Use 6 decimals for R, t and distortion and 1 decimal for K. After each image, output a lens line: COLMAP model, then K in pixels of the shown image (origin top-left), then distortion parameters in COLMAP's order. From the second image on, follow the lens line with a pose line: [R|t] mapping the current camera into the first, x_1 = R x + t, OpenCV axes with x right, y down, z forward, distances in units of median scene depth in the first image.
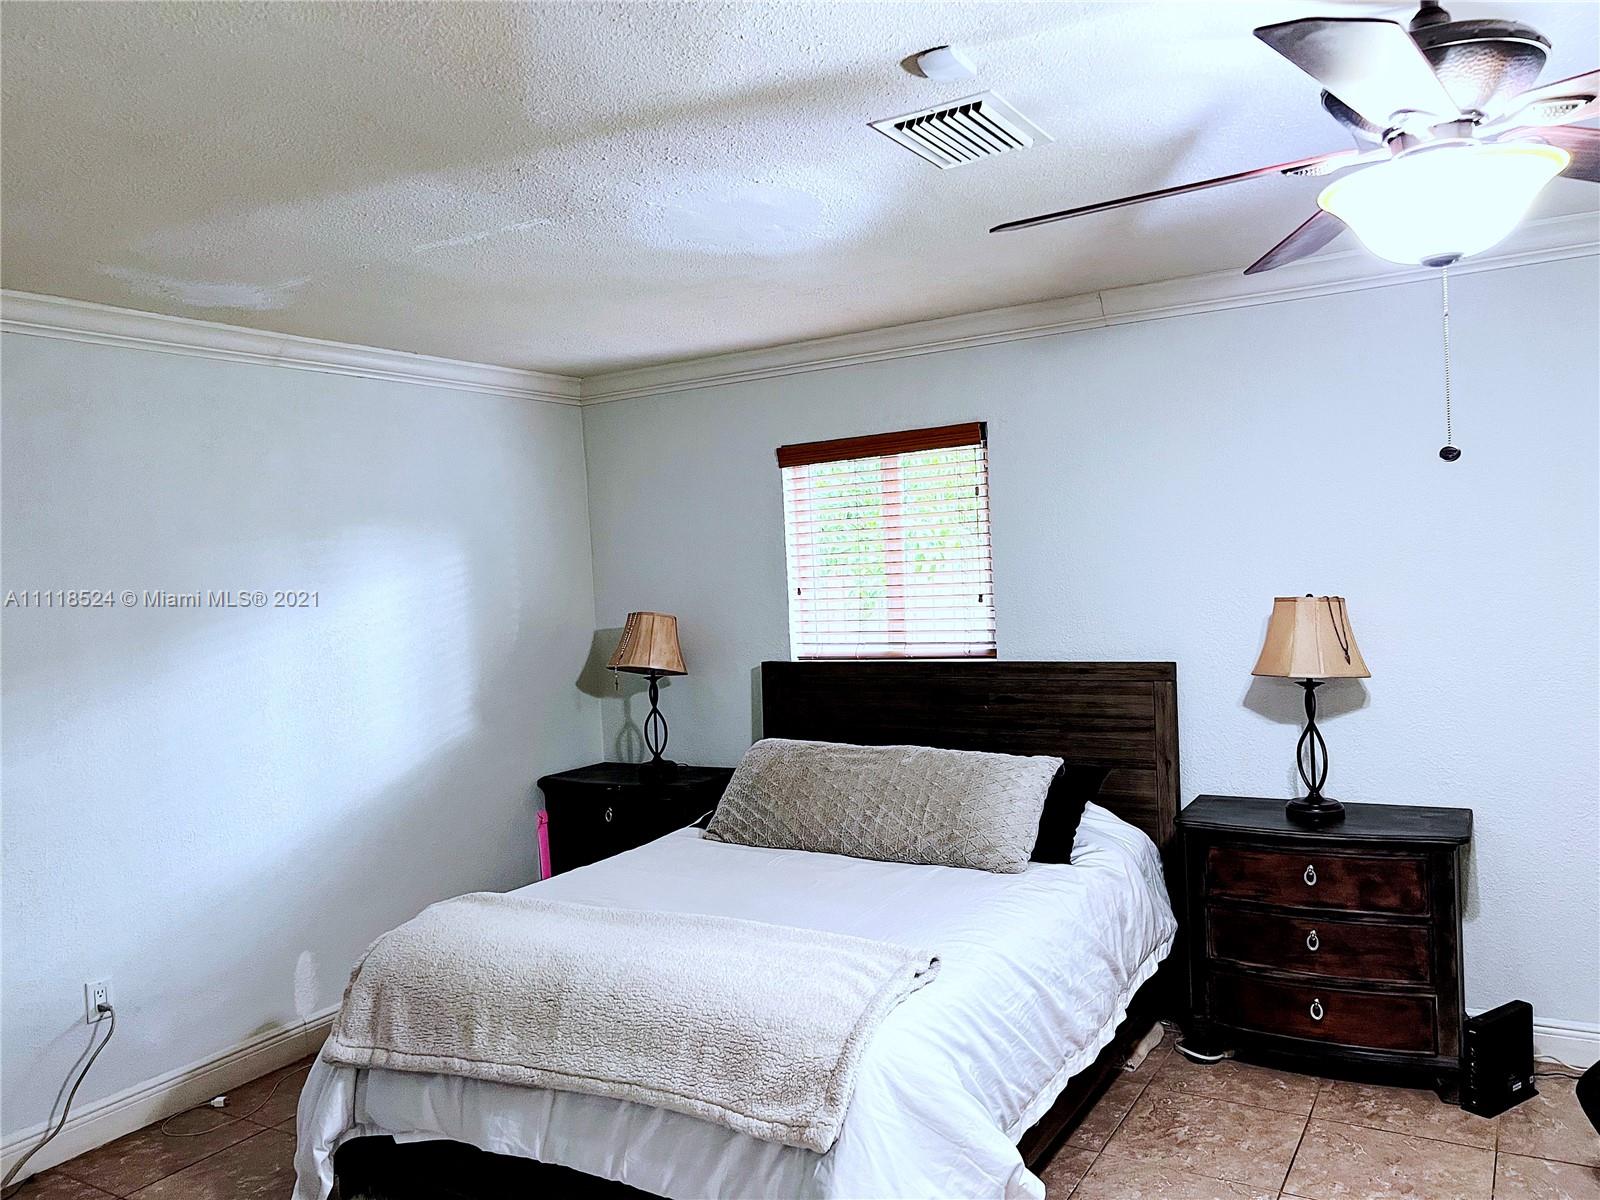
lens RADIAL K [[1213.9, 0, 804.5], [0, 1213.9, 596.8], [0, 0, 1]] dist [0.016674, -0.017815]
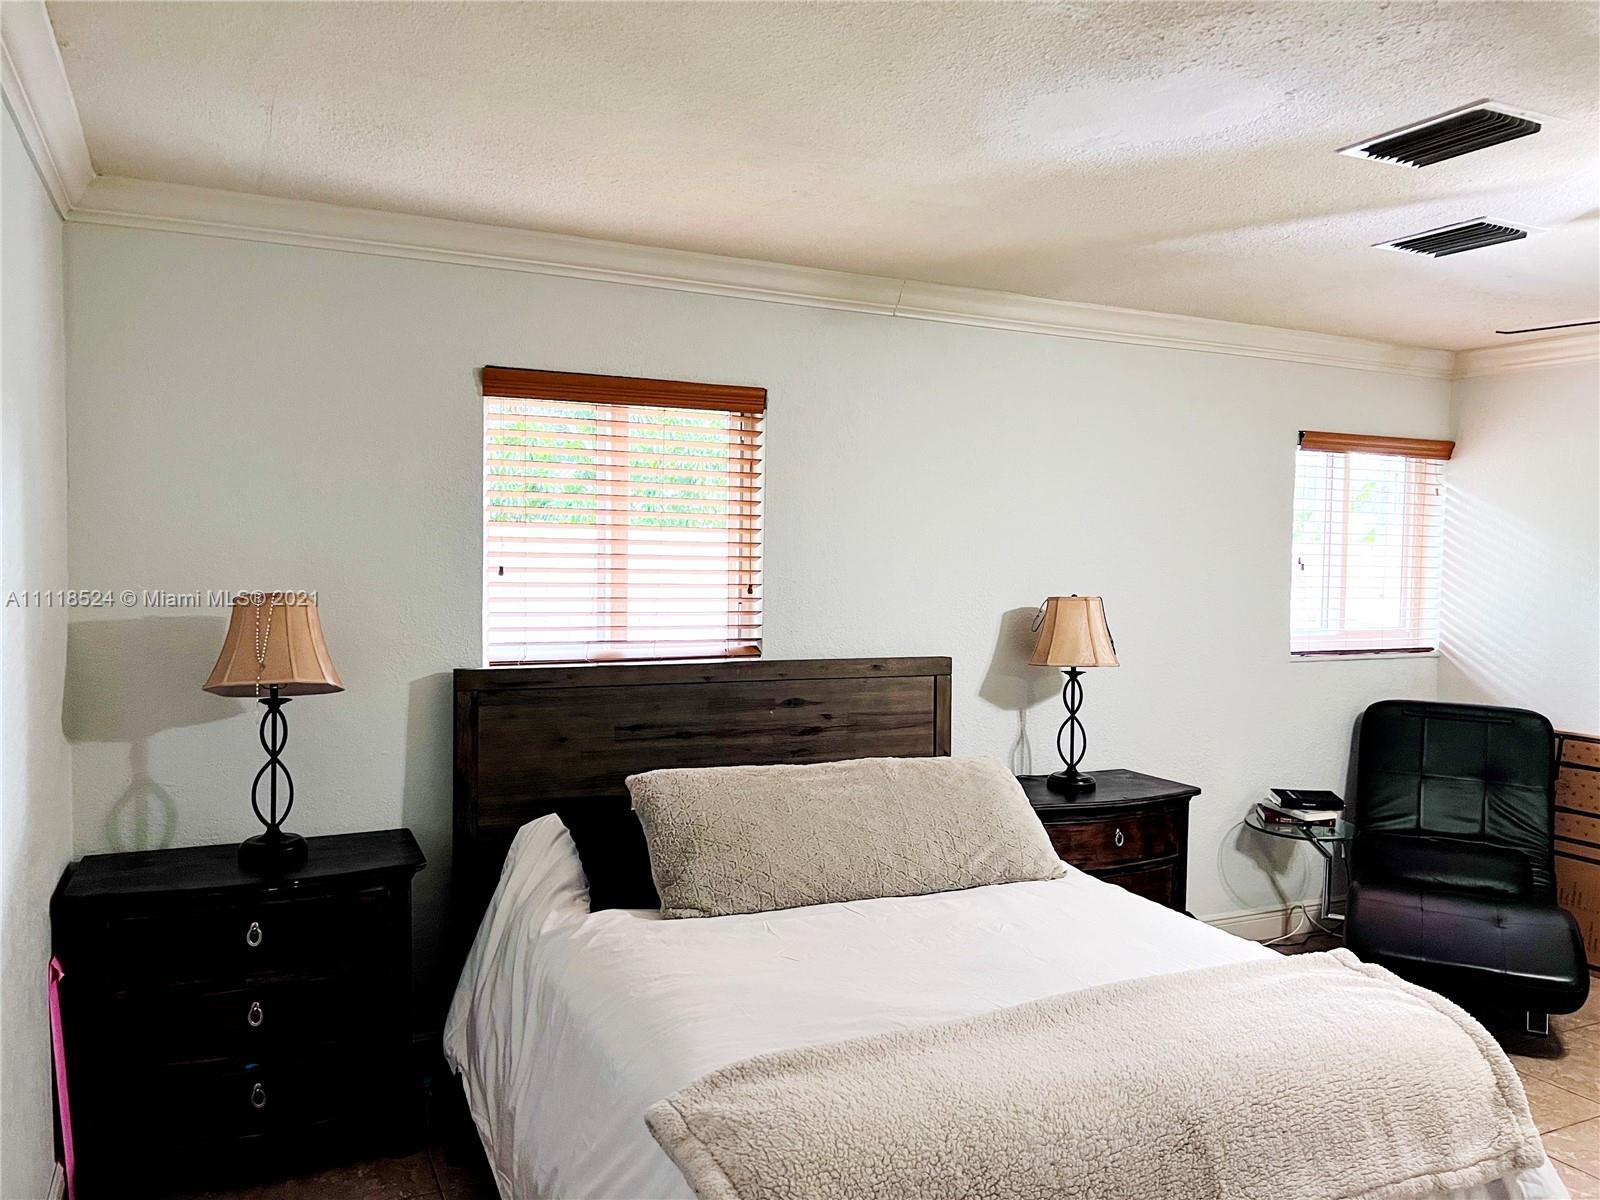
lens RADIAL K [[1213.9, 0, 804.6], [0, 1213.9, 605.6], [0, 0, 1]] dist [0.016674, -0.017815]
pose [[0.537835, 0.018323, 0.842851, -0.529965], [-0.022295, 0.999723, -0.007506, 0.017776], [-0.842755, -0.014755, 0.538095, 0.467286]]
